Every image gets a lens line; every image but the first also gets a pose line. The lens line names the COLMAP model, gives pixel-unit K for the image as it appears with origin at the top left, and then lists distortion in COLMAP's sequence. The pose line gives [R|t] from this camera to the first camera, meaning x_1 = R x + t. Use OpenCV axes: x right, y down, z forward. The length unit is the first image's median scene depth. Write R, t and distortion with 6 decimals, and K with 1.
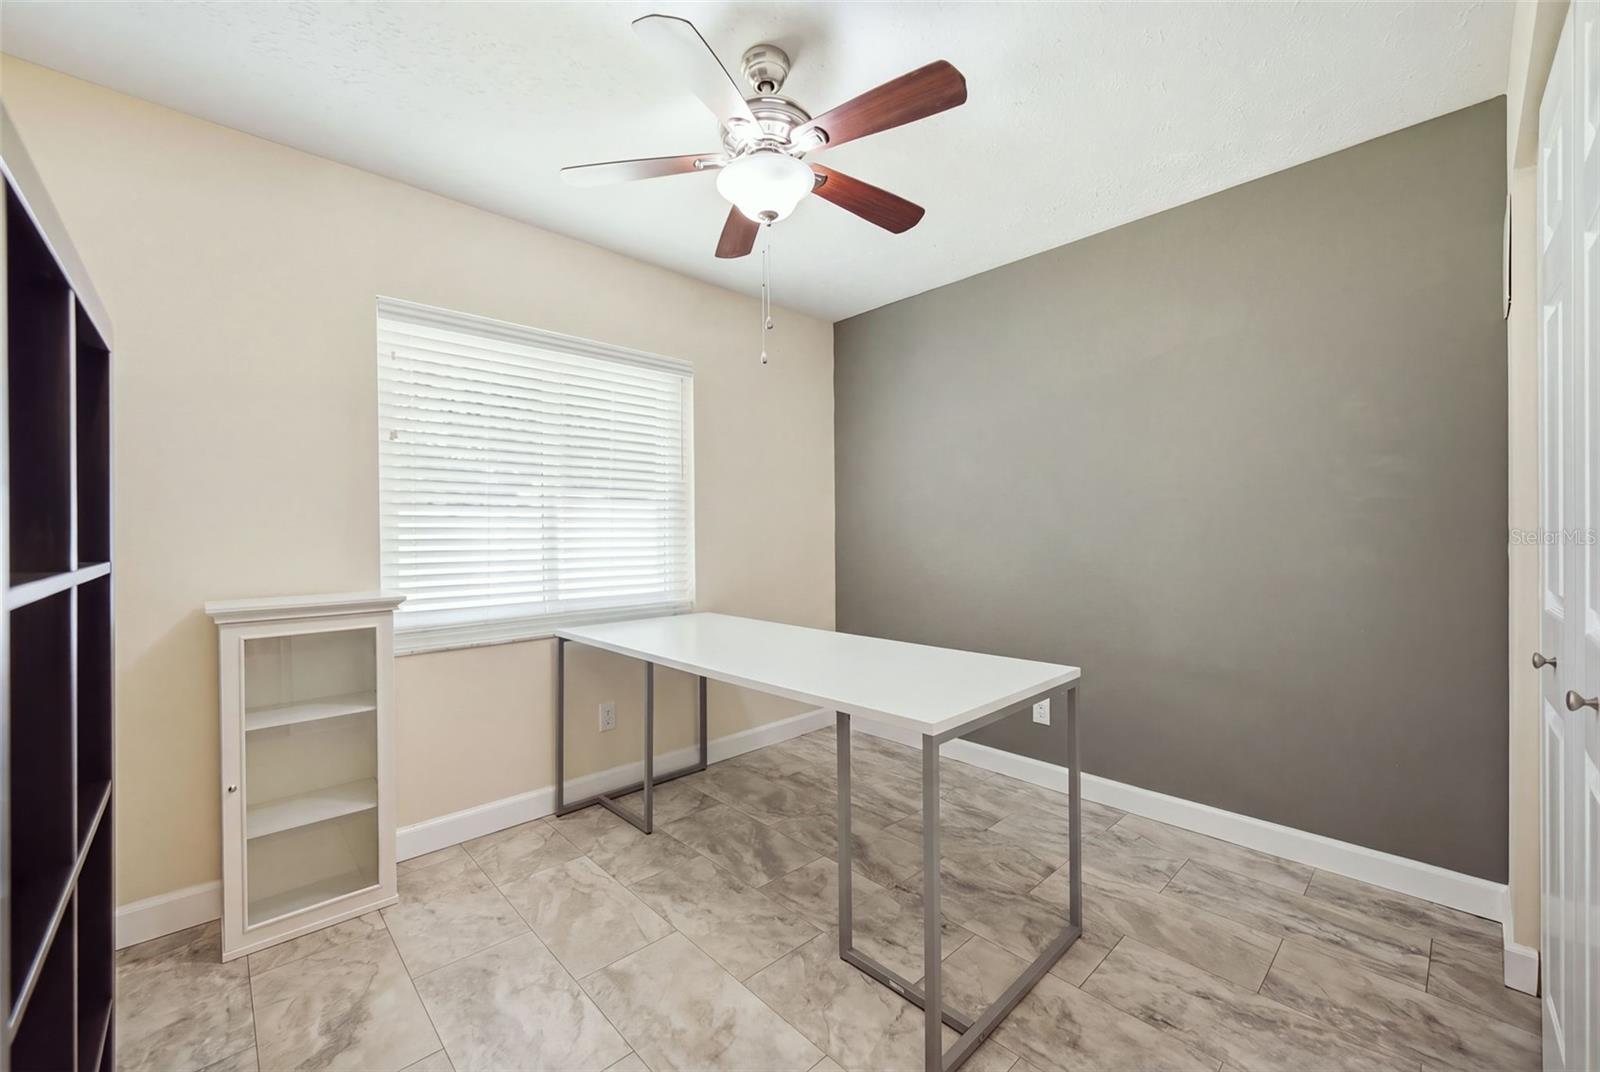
lens RADIAL K [[632.3, 0, 798.0], [0, 632.3, 535.0], [0, 0, 1]] dist [0.000366, -0.000043]
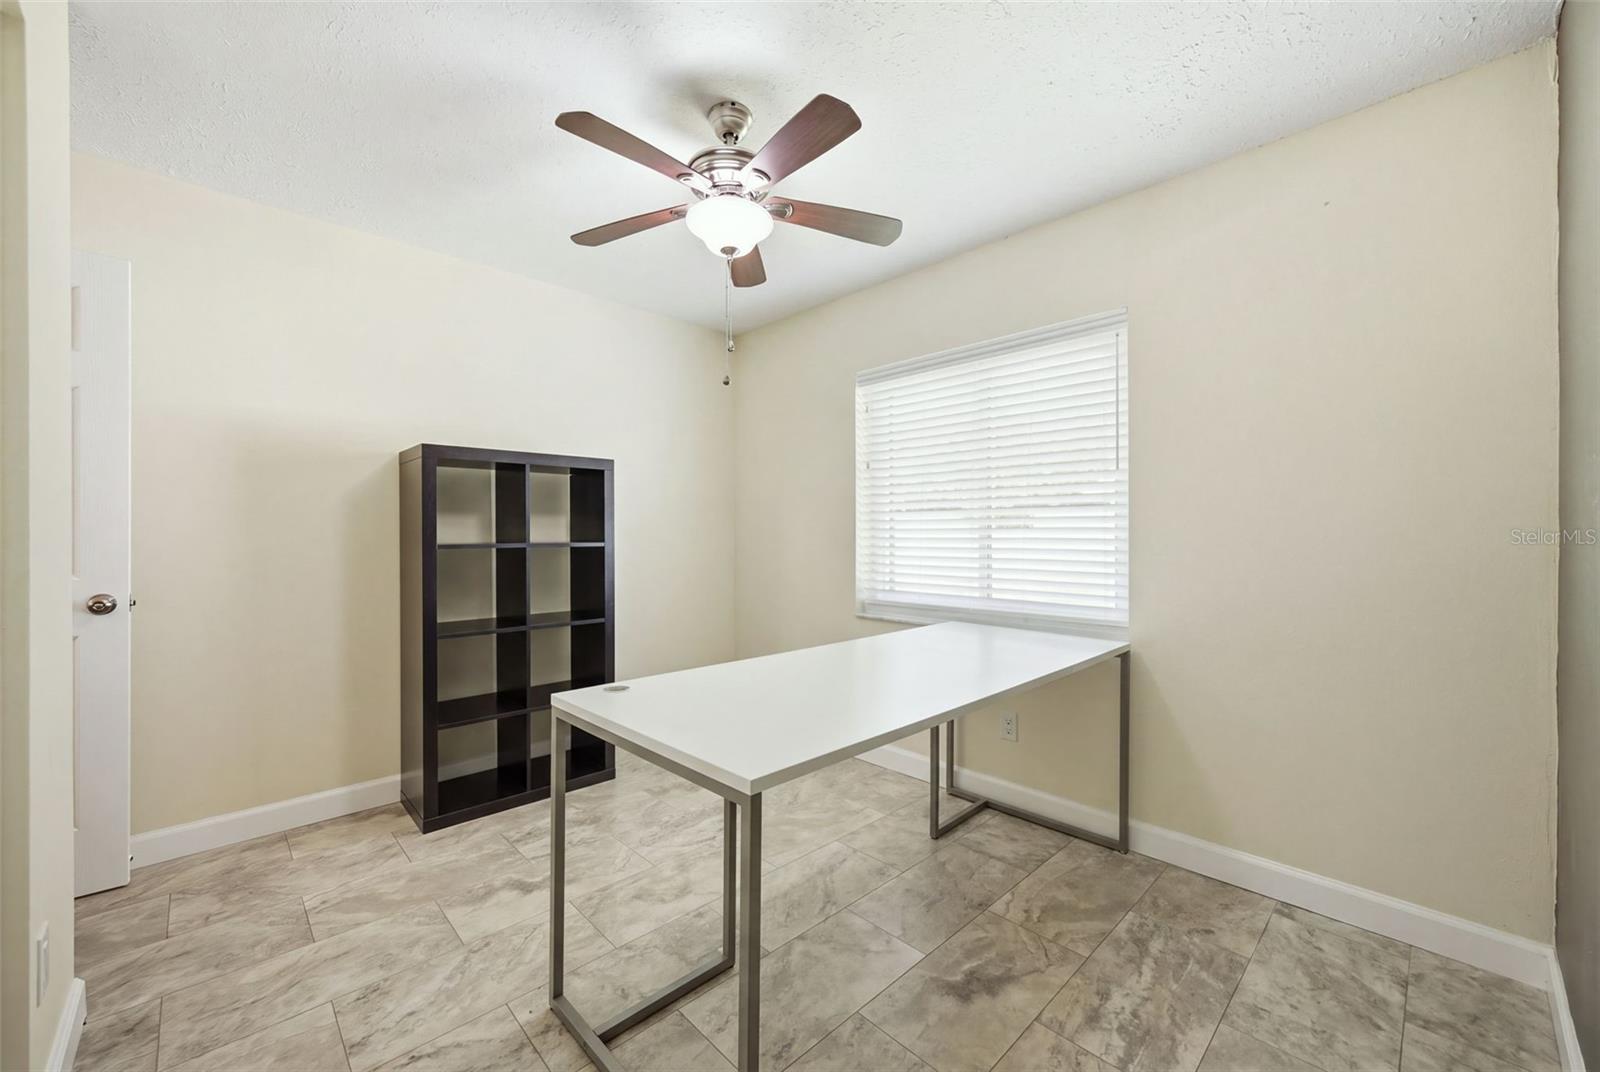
lens RADIAL K [[632.3, 0, 798.0], [0, 632.3, 535.0], [0, 0, 1]] dist [0.000366, -0.000043]
pose [[0.006916, 0.010739, -0.999918, 0.653629], [-0.003098, 0.999938, 0.010718, -0.009650], [0.999971, 0.003023, 0.006949, 0.681885]]
